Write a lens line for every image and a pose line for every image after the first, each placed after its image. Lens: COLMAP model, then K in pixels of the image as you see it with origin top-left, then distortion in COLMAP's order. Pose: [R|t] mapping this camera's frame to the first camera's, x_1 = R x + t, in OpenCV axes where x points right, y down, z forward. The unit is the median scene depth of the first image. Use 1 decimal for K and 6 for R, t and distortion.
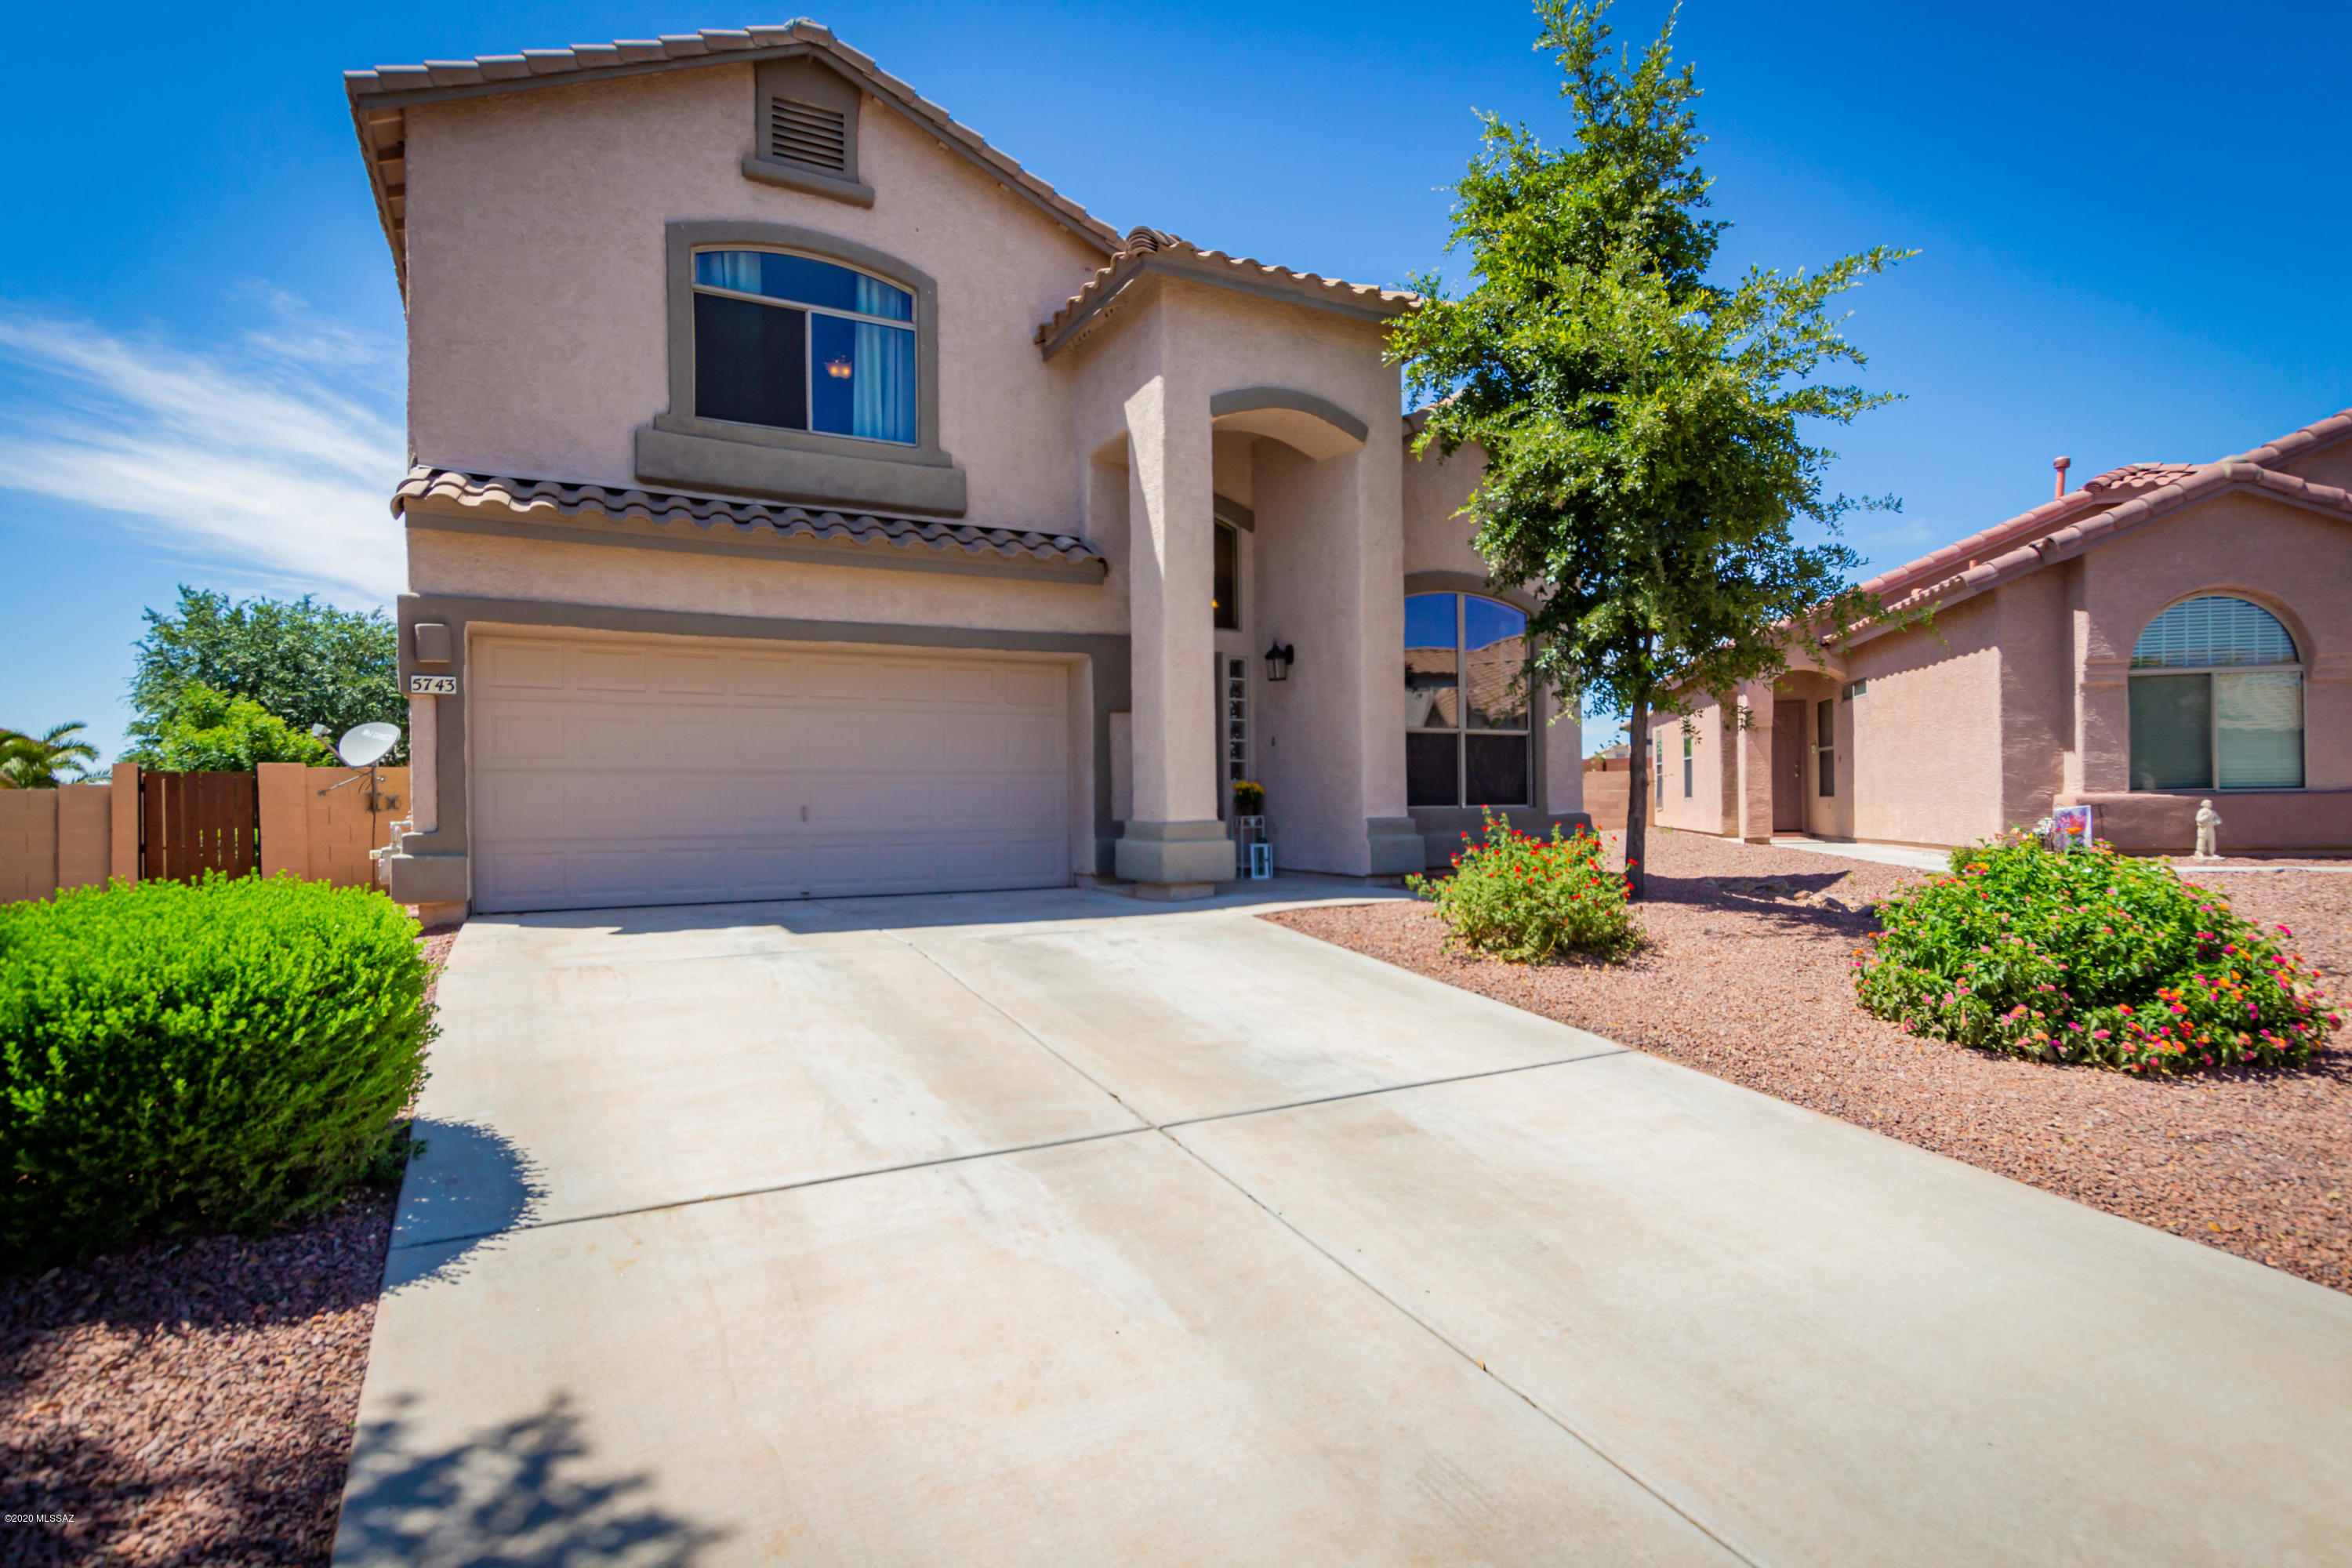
lens RADIAL K [[1182.5, 0, 1176.4], [0, 1182.5, 796.4], [0, 0, 1]] dist [-0.003449, -0.002006]
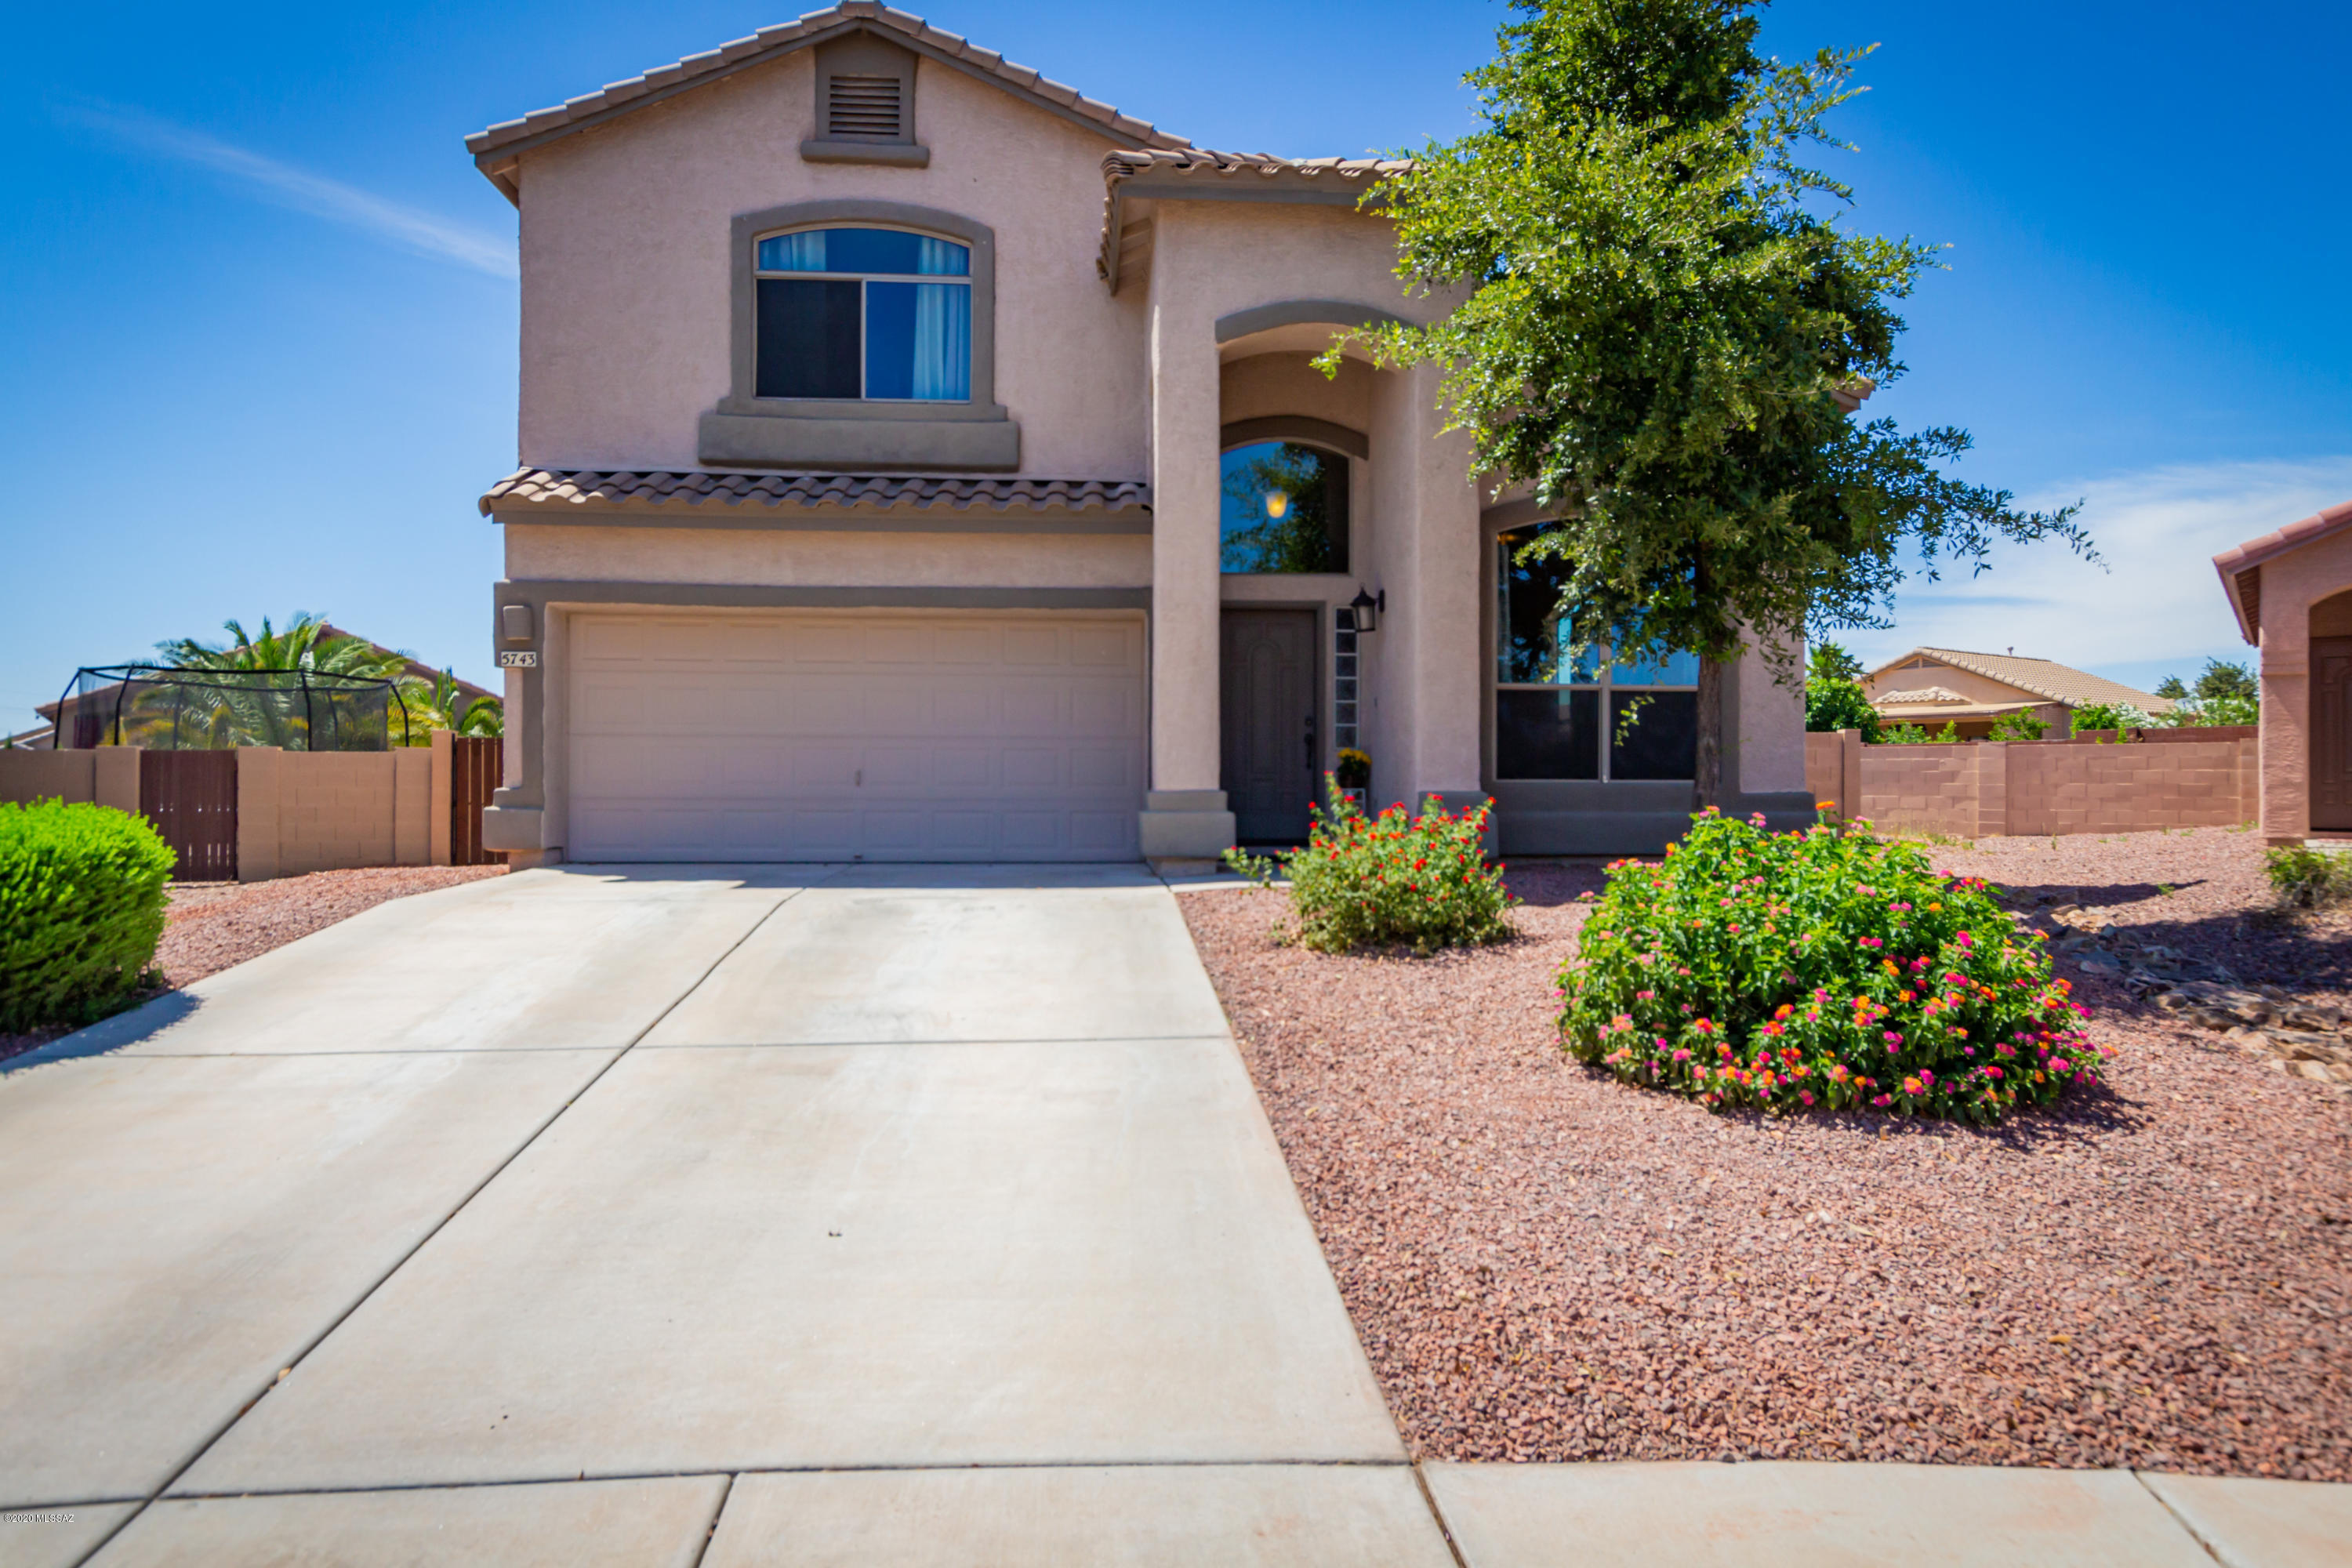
lens RADIAL K [[1425.2, 0, 1175.9], [0, 1425.2, 770.7], [0, 0, 1]] dist [-0.003644, 0.000725]
pose [[0.916849, 0.009051, -0.399132, 0.427932], [-0.010522, 0.999944, -0.001494, 0.007496], [0.399096, 0.005569, 0.916892, -0.009276]]
